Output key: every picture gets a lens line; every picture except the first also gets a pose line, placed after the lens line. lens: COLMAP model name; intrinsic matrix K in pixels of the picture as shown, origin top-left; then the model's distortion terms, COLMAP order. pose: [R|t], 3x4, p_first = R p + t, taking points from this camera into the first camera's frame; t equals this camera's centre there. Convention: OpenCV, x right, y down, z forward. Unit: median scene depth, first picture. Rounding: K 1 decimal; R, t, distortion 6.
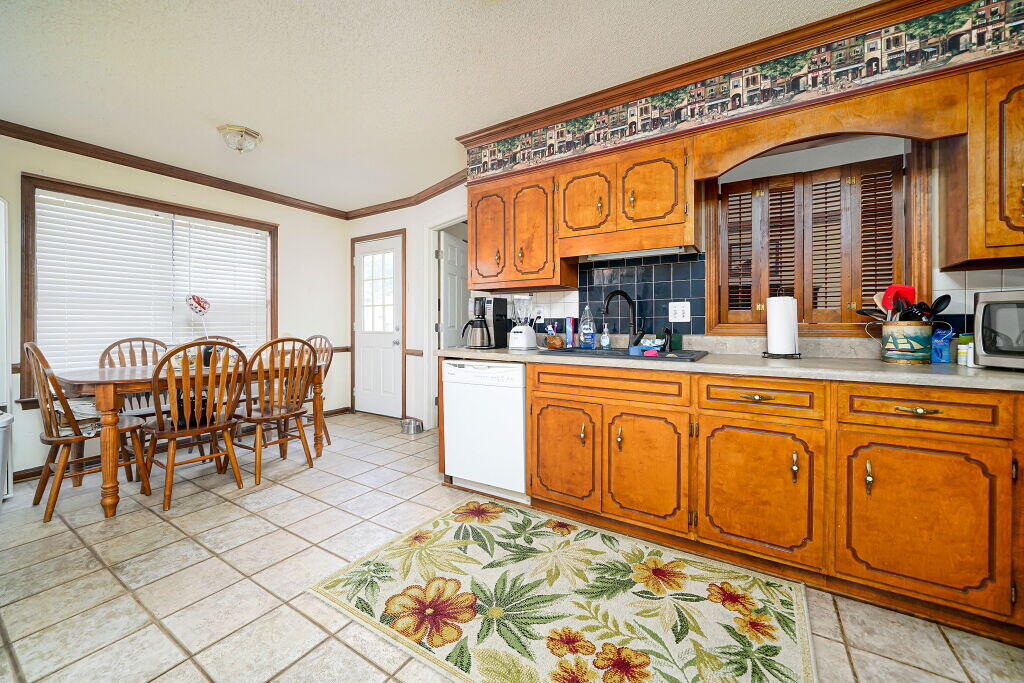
lens RADIAL K [[393.6, 0, 516.6], [0, 393.6, 330.5], [0, 0, 1]] dist [-0.016246, -0.000105]
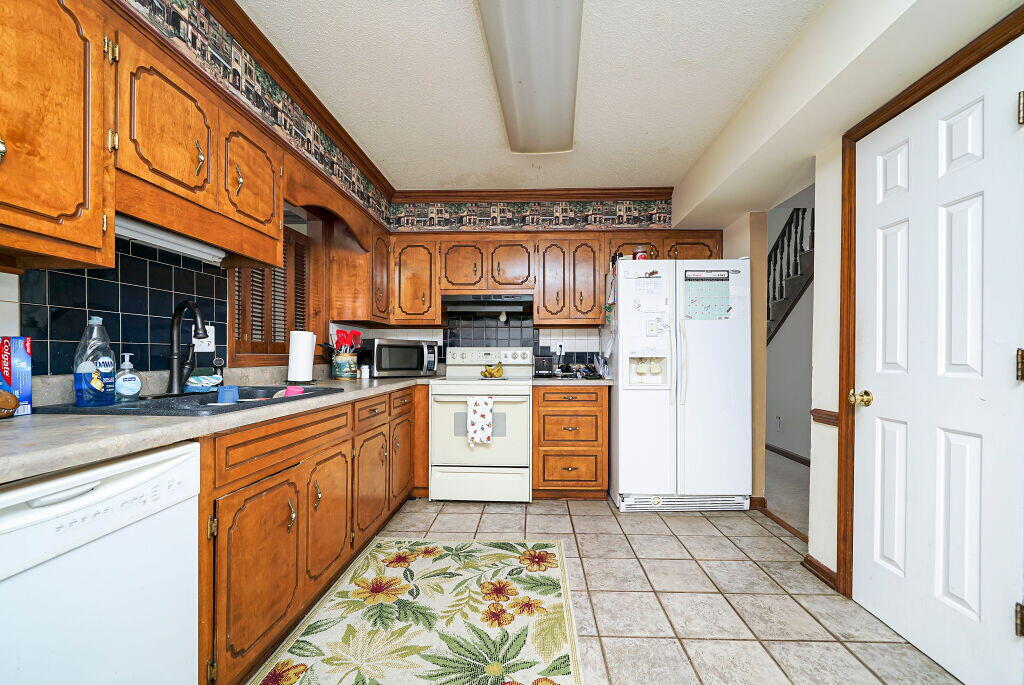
lens RADIAL K [[393.6, 0, 522.1], [0, 393.6, 354.8], [0, 0, 1]] dist [-0.016246, -0.000105]
pose [[-0.492746, -0.003088, 0.870168, -0.814328], [0.007931, 0.999936, 0.008039, -0.024082], [-0.870137, 0.010862, -0.492690, 1.278266]]
